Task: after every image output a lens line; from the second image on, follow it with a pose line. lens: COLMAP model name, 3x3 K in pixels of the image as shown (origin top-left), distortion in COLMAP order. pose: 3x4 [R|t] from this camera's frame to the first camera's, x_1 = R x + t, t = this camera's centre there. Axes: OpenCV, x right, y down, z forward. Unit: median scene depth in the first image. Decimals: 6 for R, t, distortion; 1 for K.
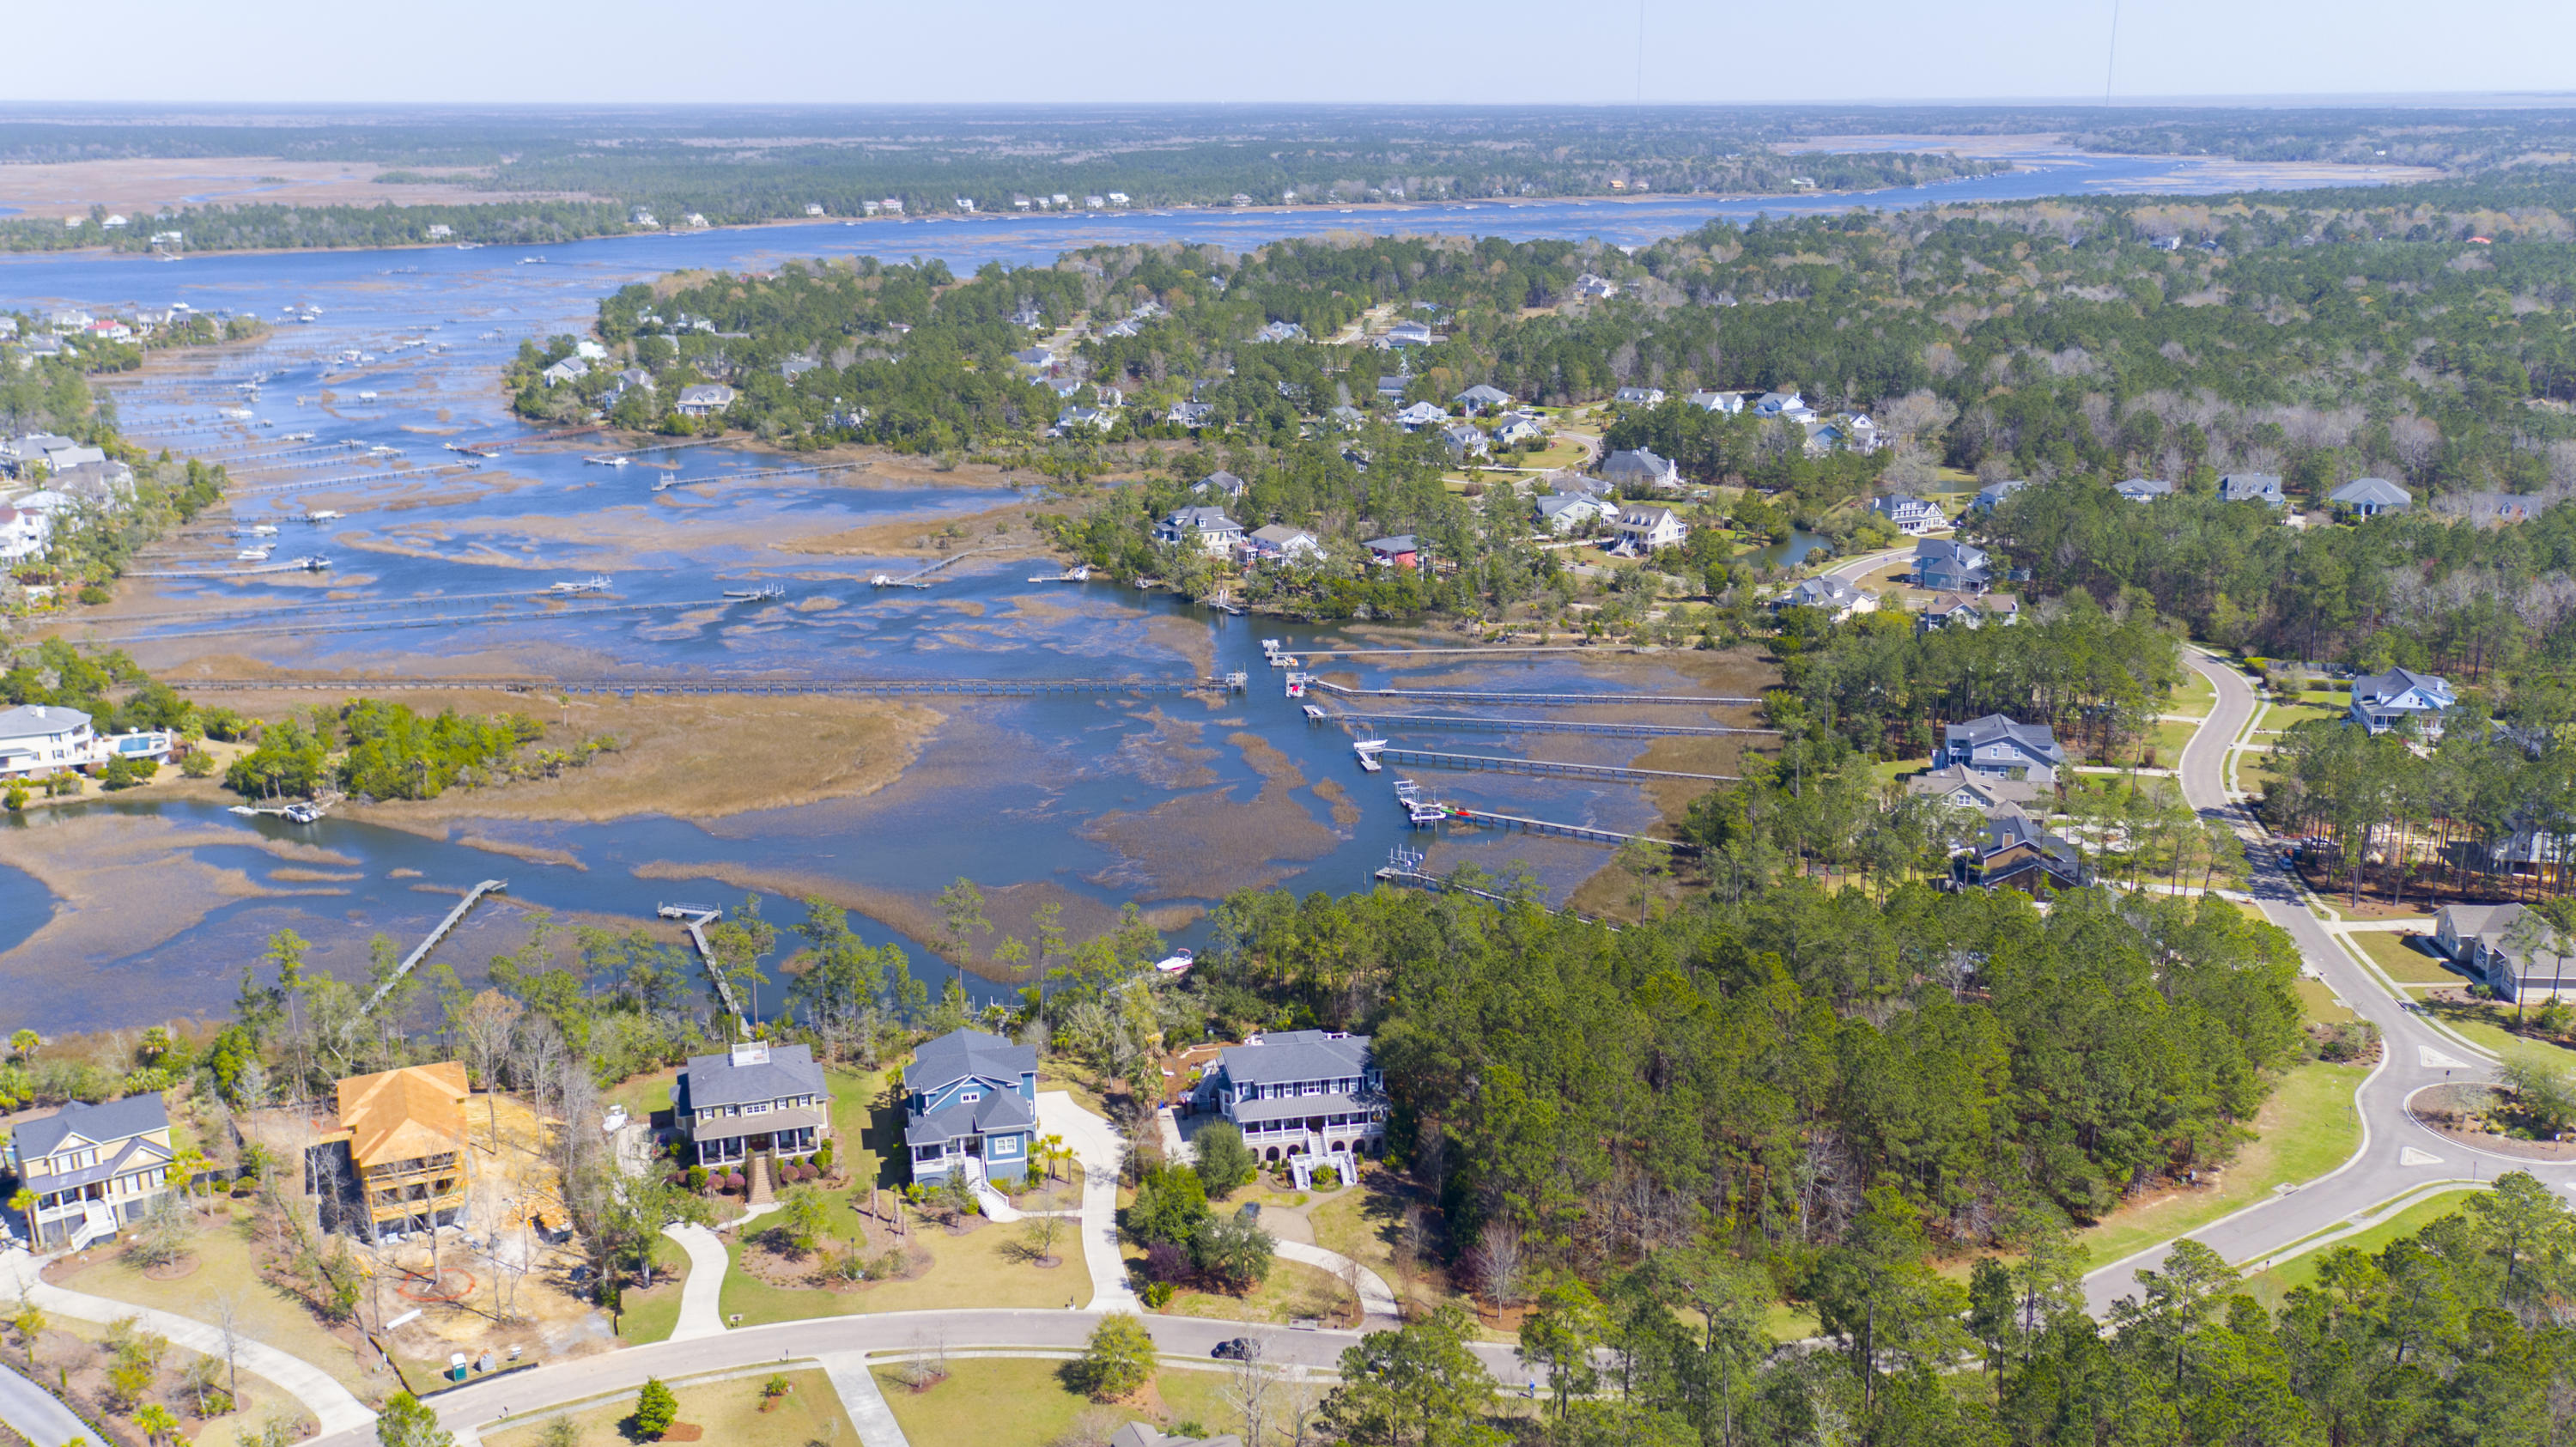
lens RADIAL K [[2318.2, 0, 1288.0], [0, 2318.2, 723.5], [0, 0, 1]] dist [0.047247, -0.009494]
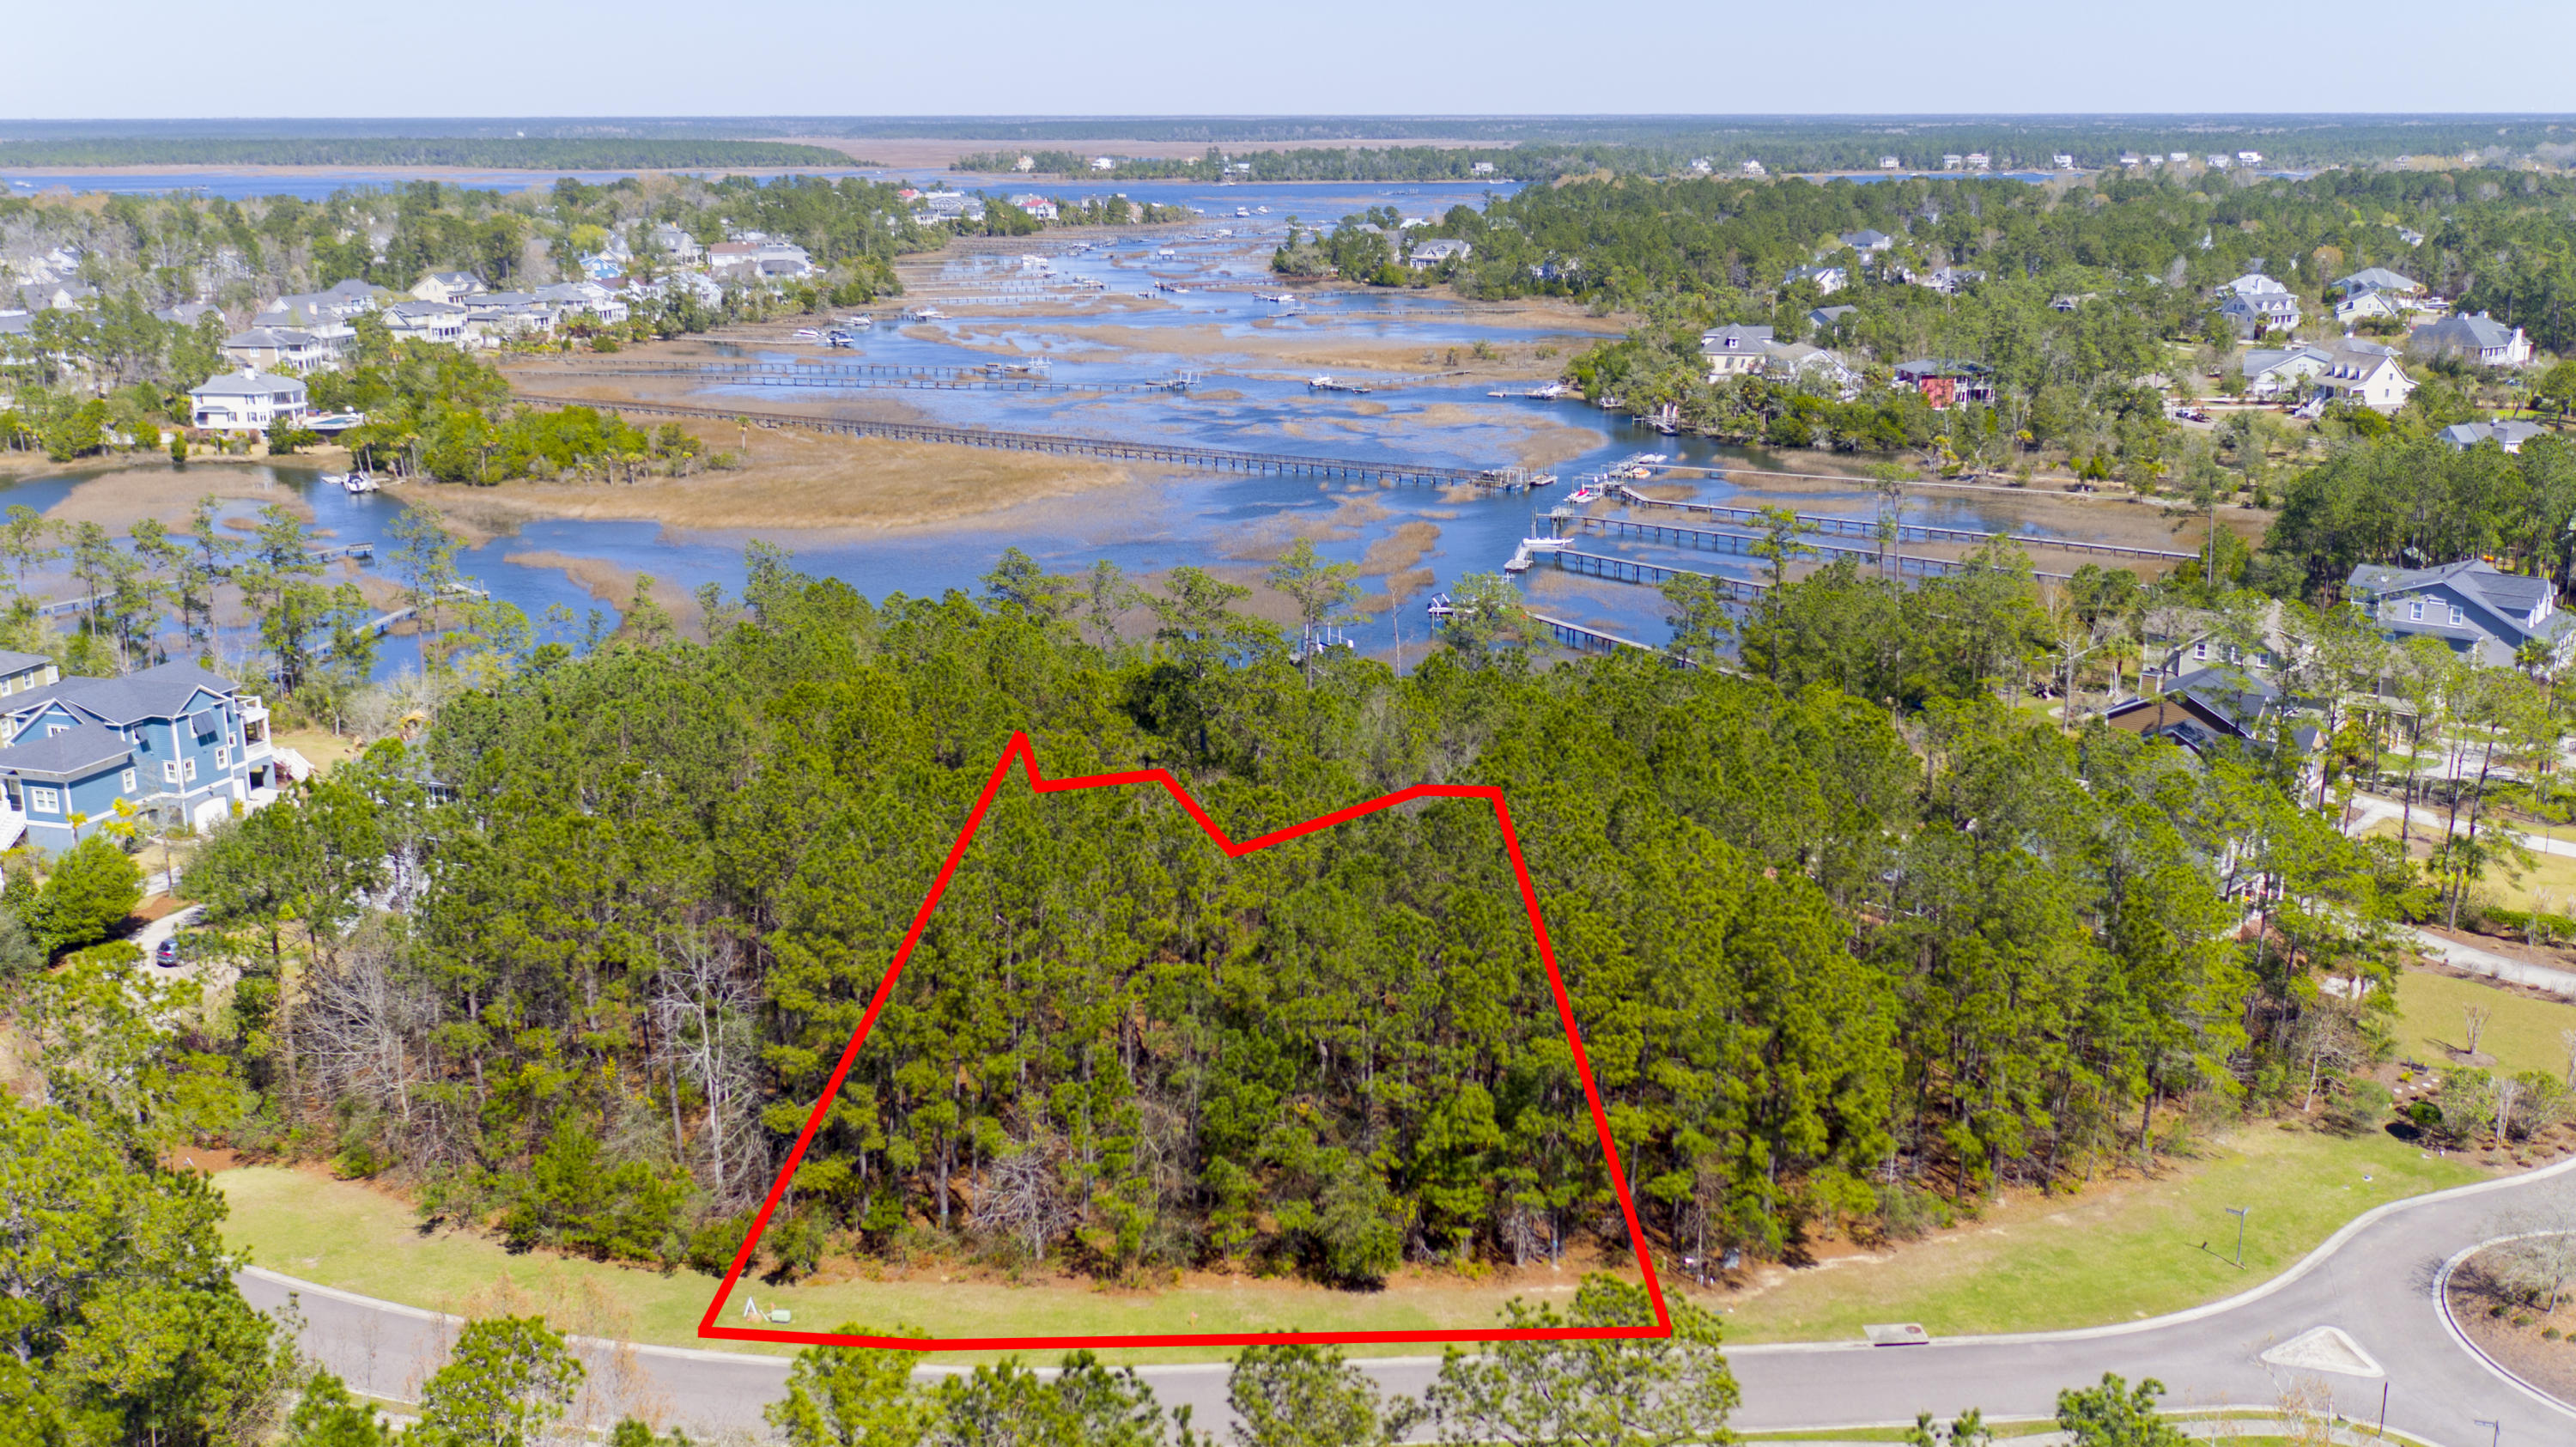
lens RADIAL K [[2339.8, 0, 1288.0], [0, 2339.8, 723.5], [0, 0, 1]] dist [0.010156, -0.064654]
pose [[0.867408, 0.125215, -0.481585, 0.080890], [-0.130543, 0.991185, 0.022586, 0.014832], [0.480168, 0.043277, 0.876108, 0.087550]]
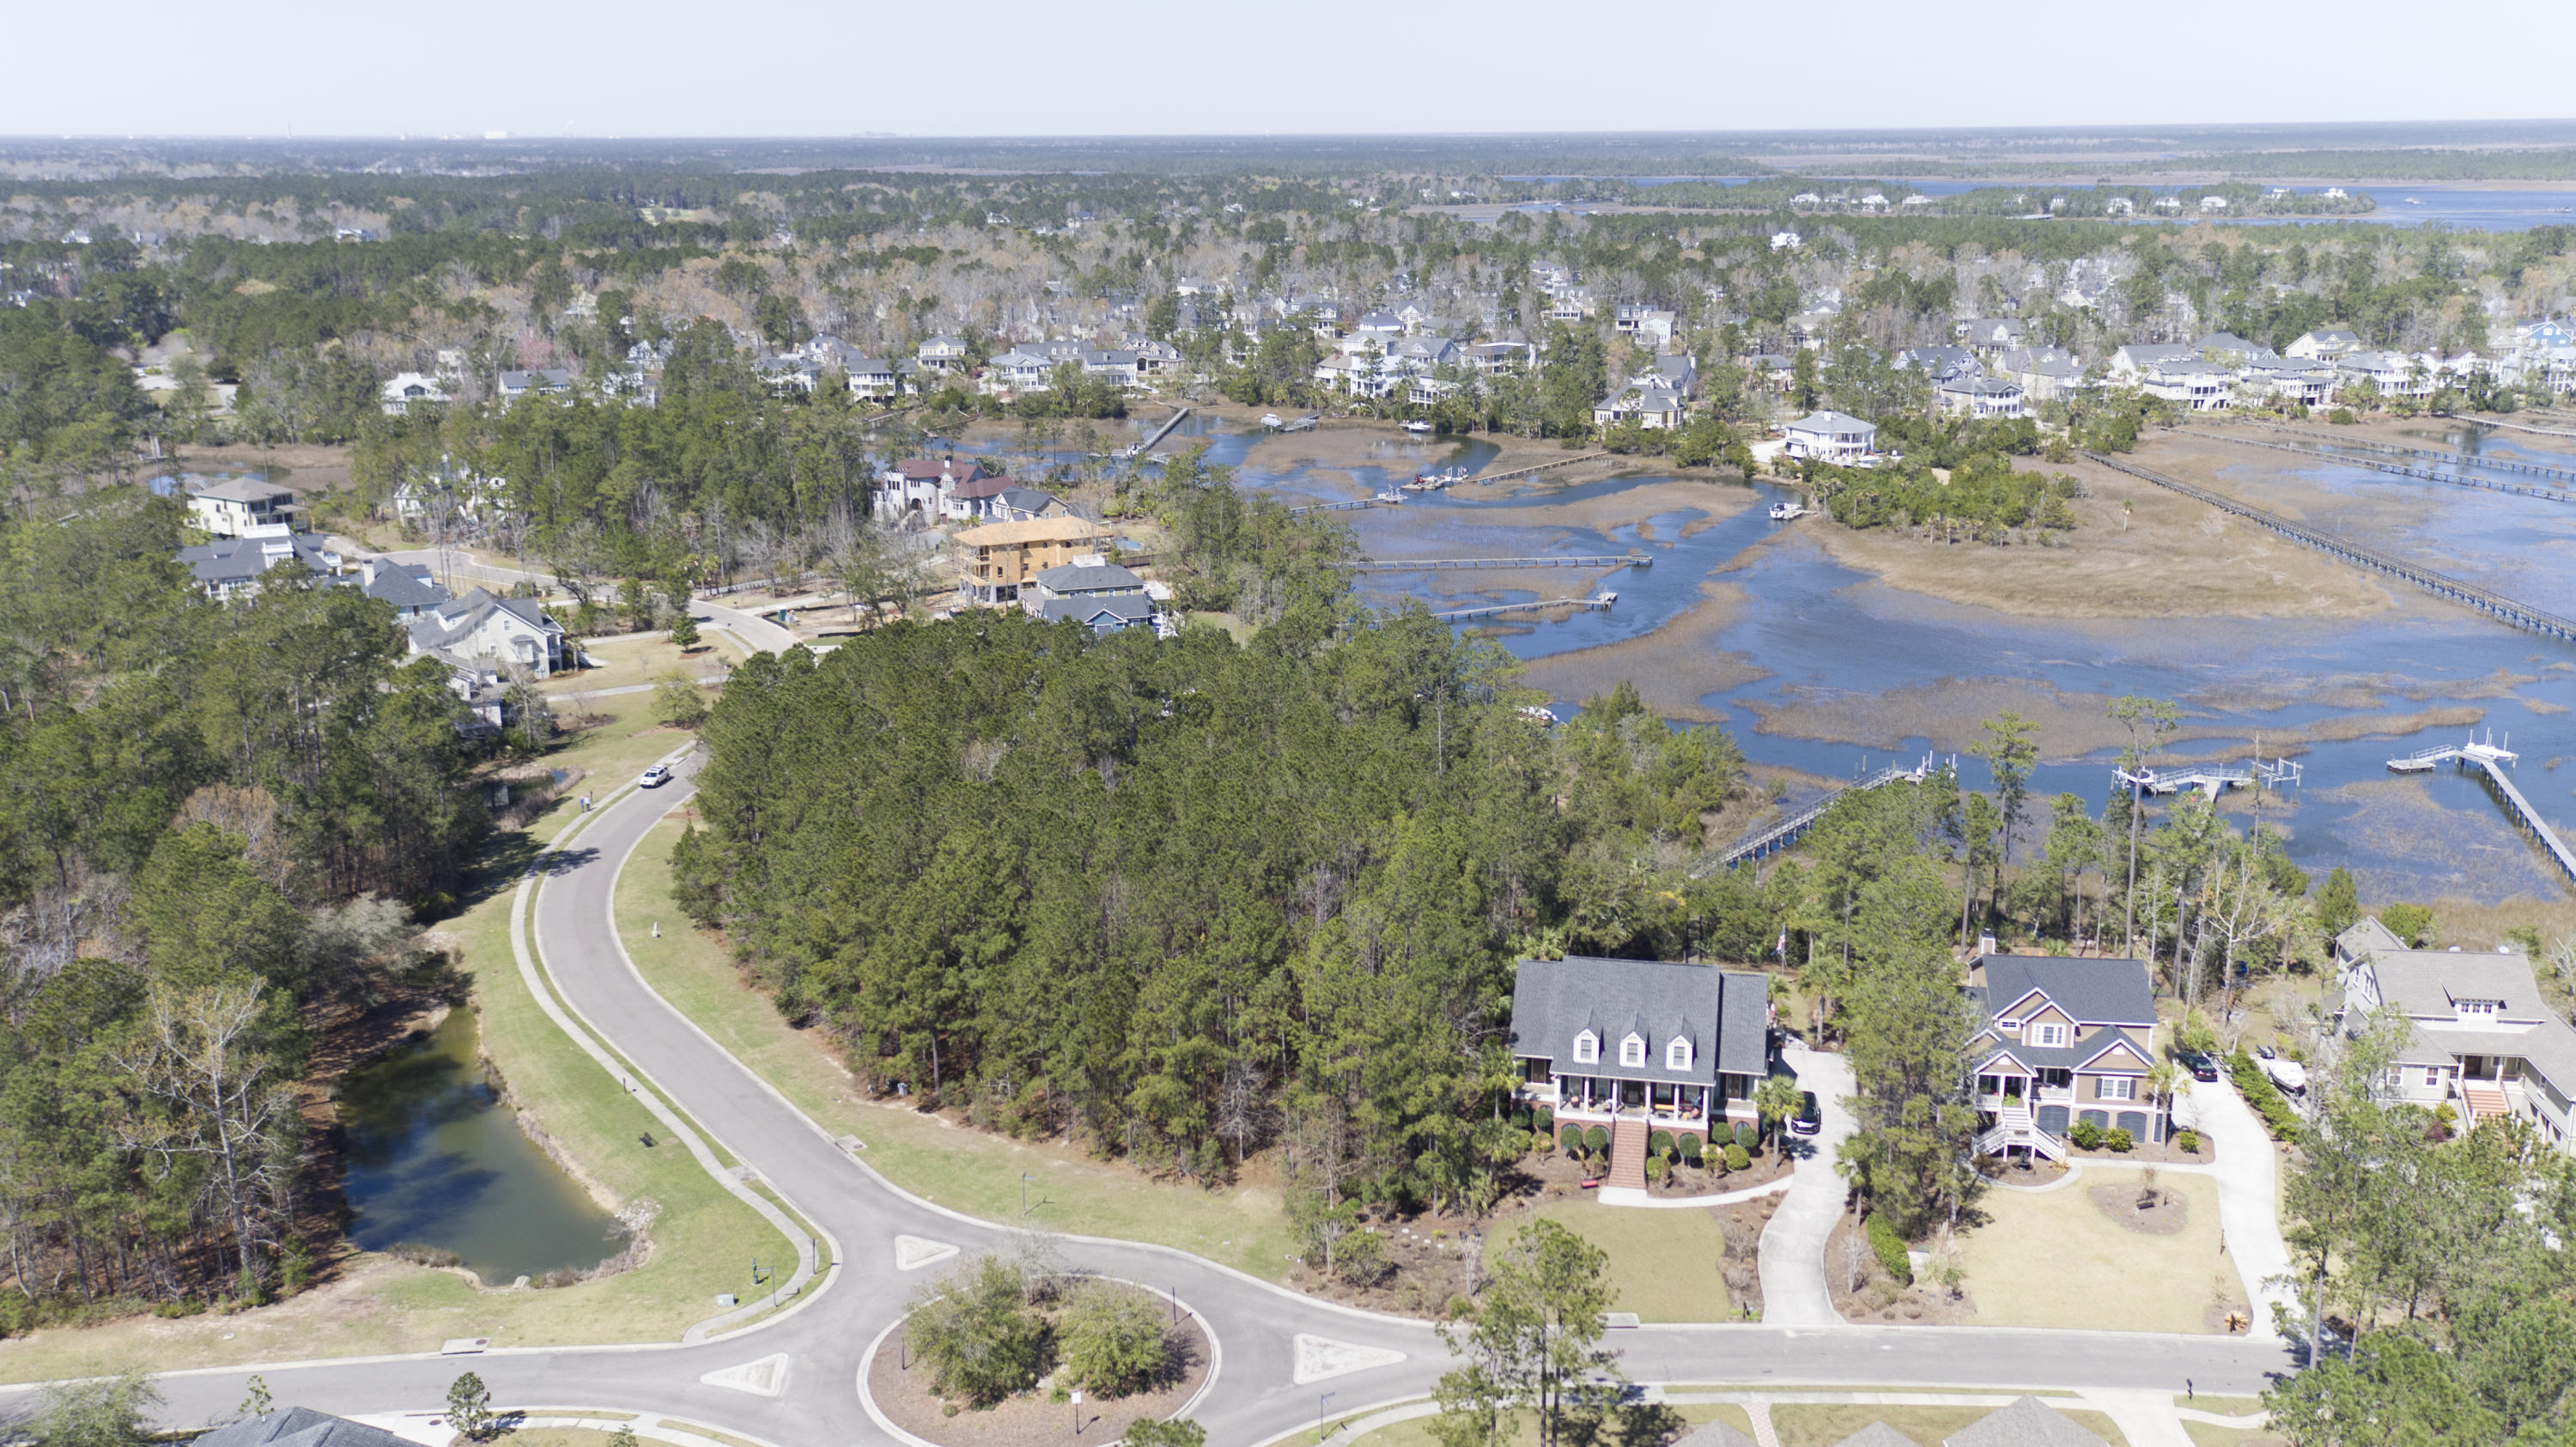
lens RADIAL K [[2265.0, 0, 1288.0], [0, 2265.0, 723.5], [0, 0, 1]] dist [0.040625, -0.011253]
pose [[0.023190, 0.253548, -0.967045, 0.161422], [-0.253617, 0.937153, 0.239629, -0.016460], [0.967027, 0.239702, 0.086037, 0.160073]]
